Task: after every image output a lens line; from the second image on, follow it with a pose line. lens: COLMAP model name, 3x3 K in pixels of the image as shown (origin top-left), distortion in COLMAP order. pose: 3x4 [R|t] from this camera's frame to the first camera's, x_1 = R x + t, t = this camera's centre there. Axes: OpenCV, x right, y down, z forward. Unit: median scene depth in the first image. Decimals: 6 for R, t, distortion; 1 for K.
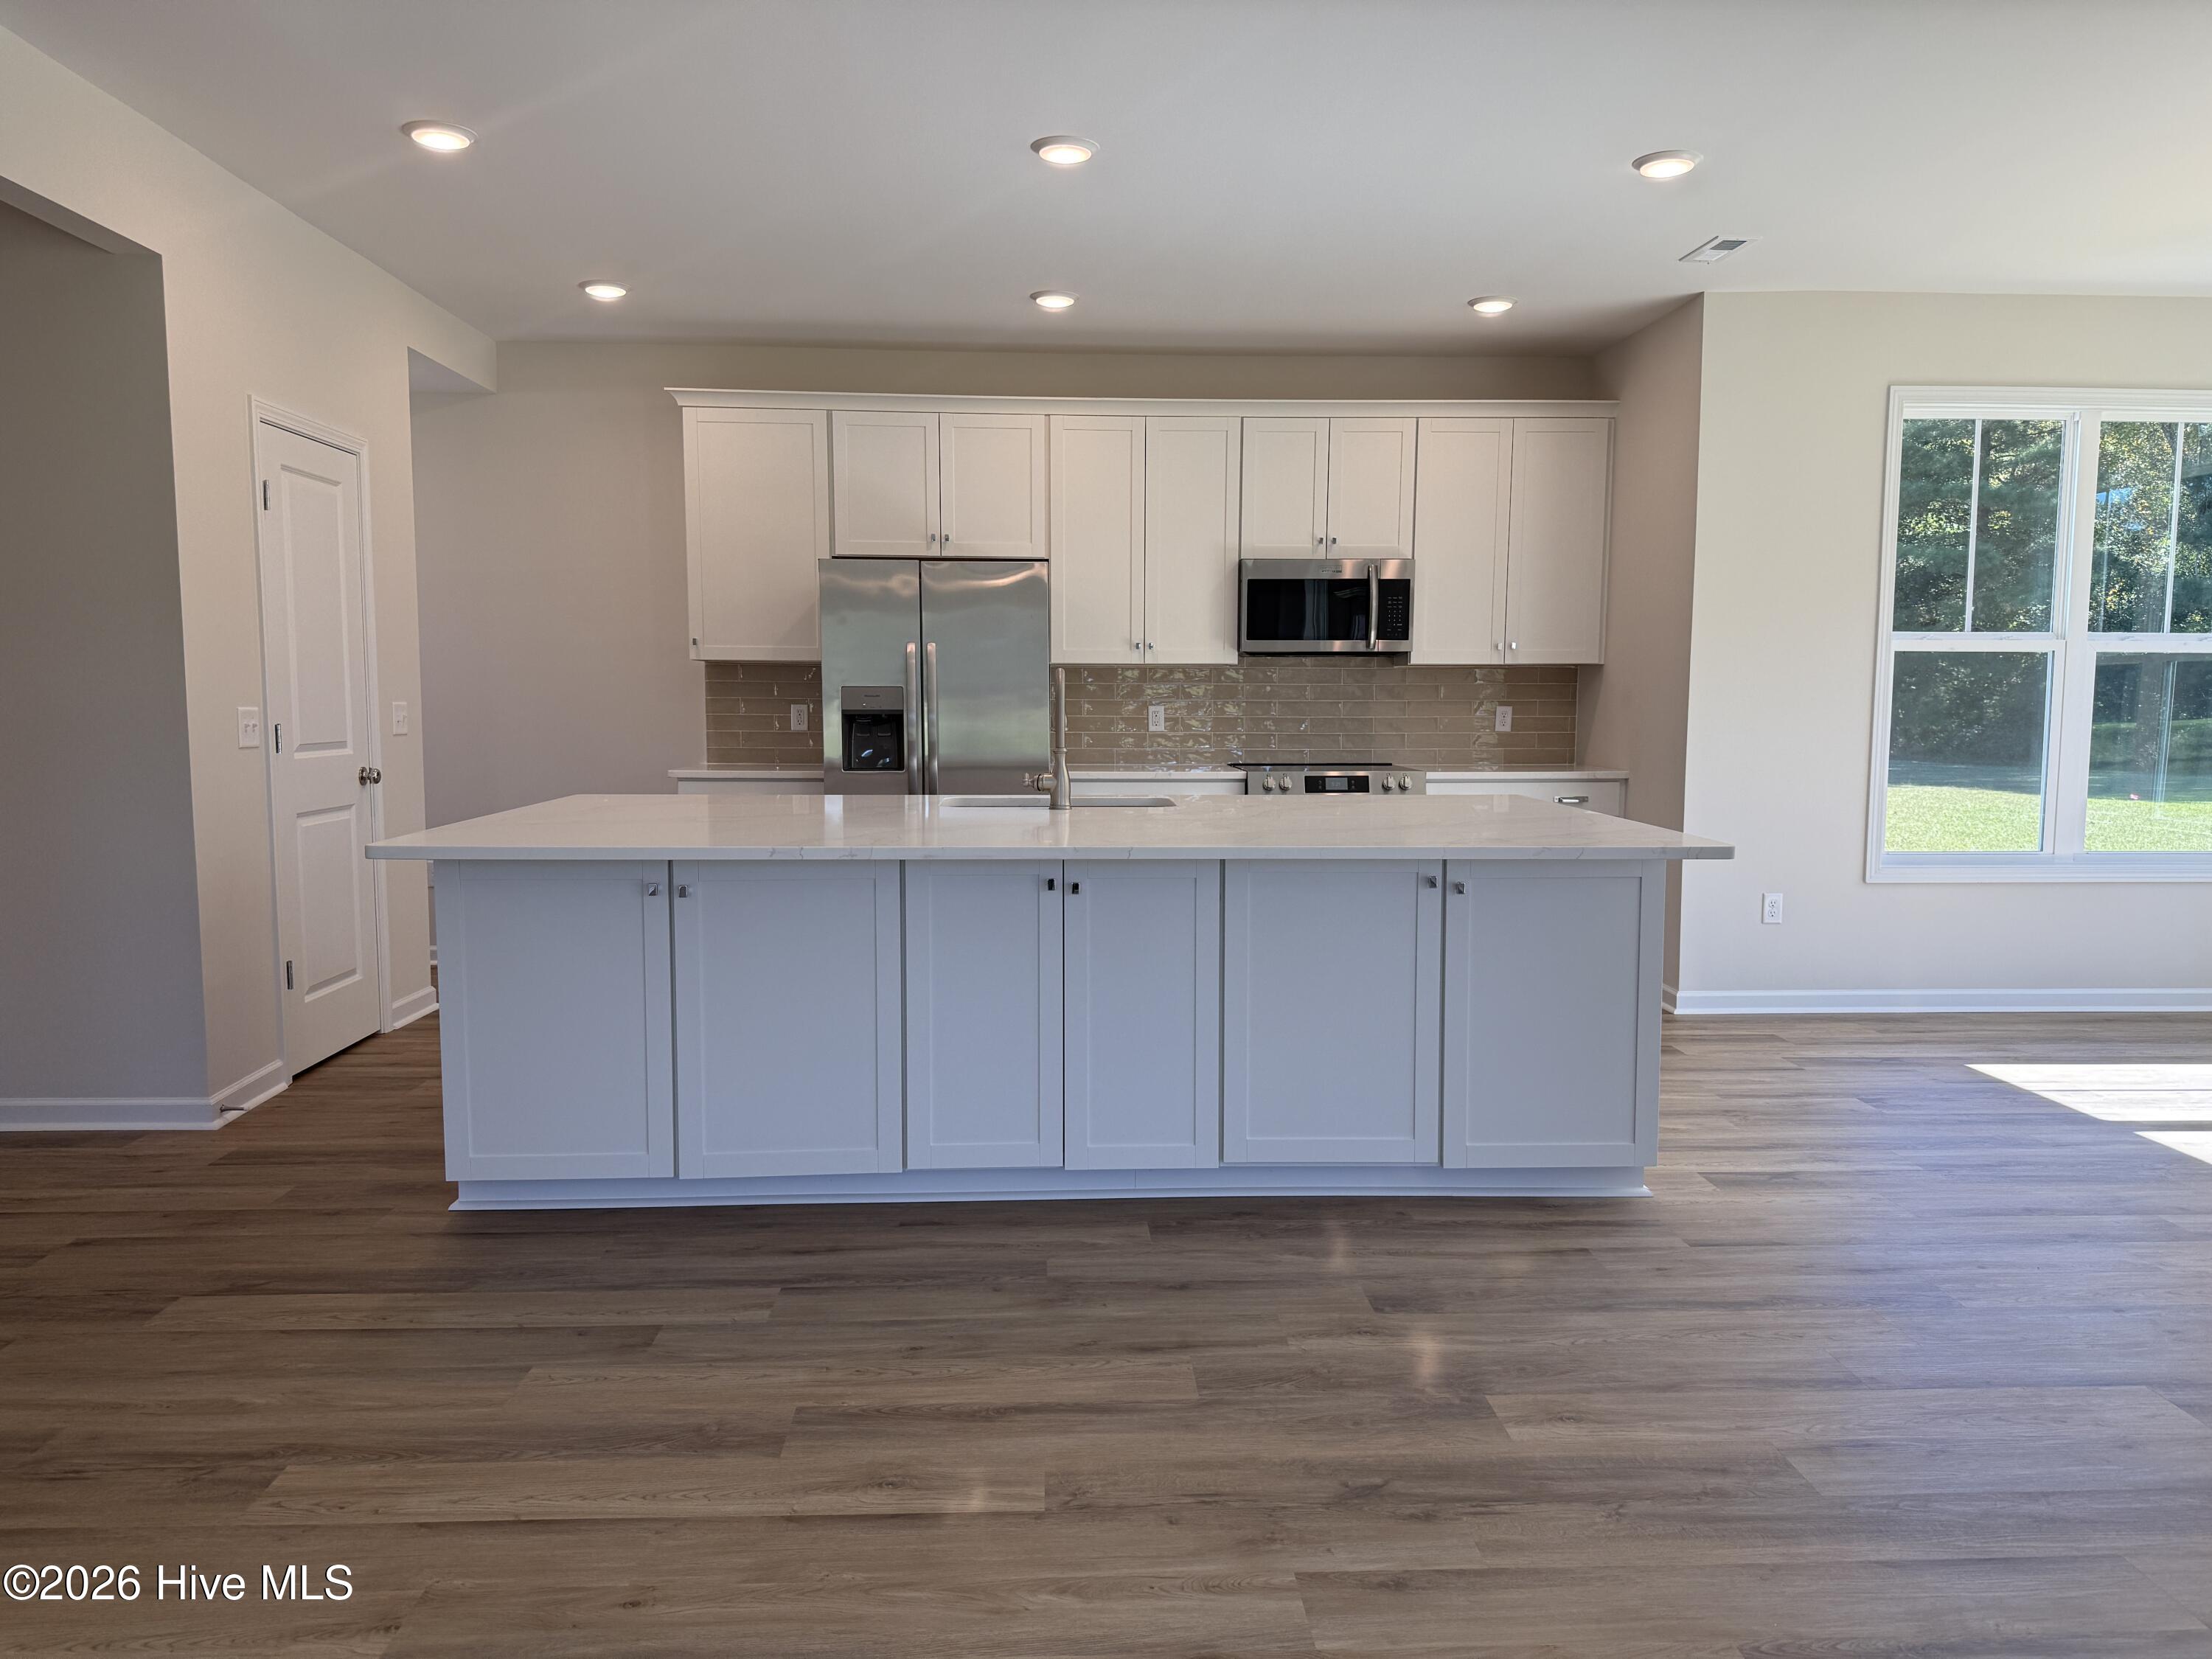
lens RADIAL K [[1559.8, 0, 1116.6], [0, 1559.8, 833.4], [0, 0, 1]] dist [0.098436, -0.151266]
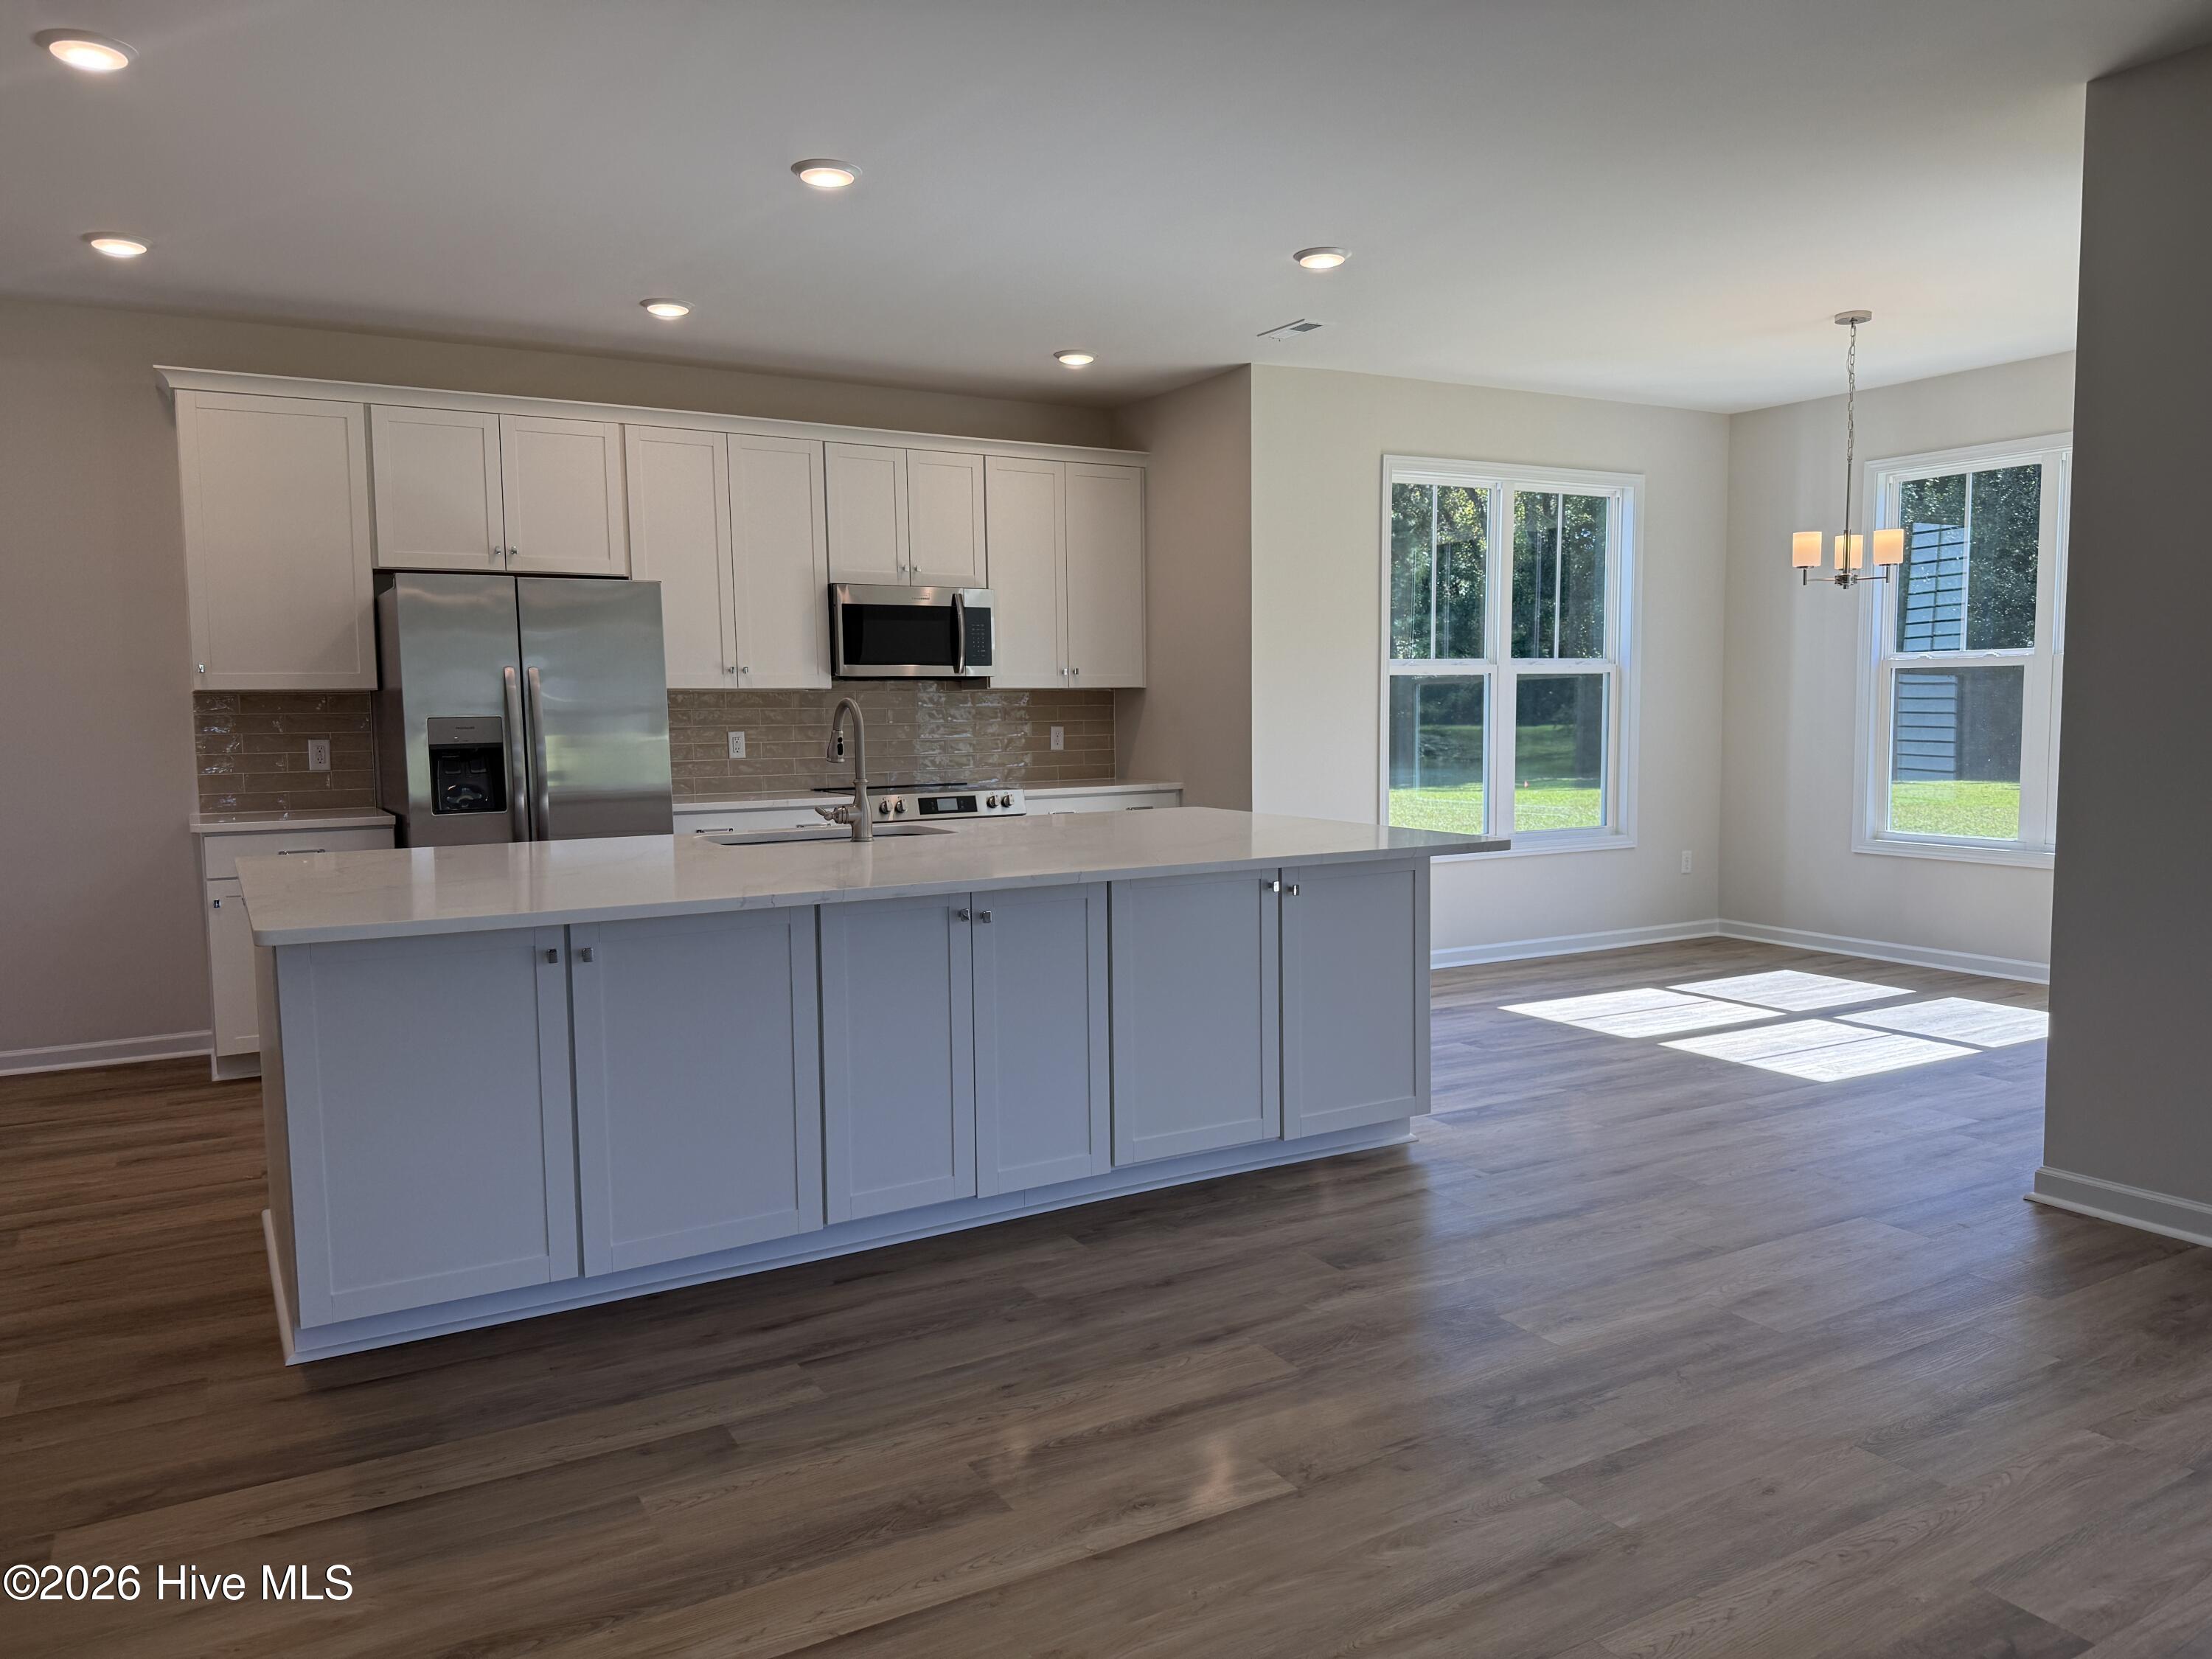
lens RADIAL K [[1559.8, 0, 1116.6], [0, 1559.8, 833.4], [0, 0, 1]] dist [0.098436, -0.151266]
pose [[0.884354, -0.052644, 0.463839, -0.248444], [0.057627, 0.998332, 0.003434, -0.010214], [-0.463246, 0.023692, 0.885913, 0.038568]]
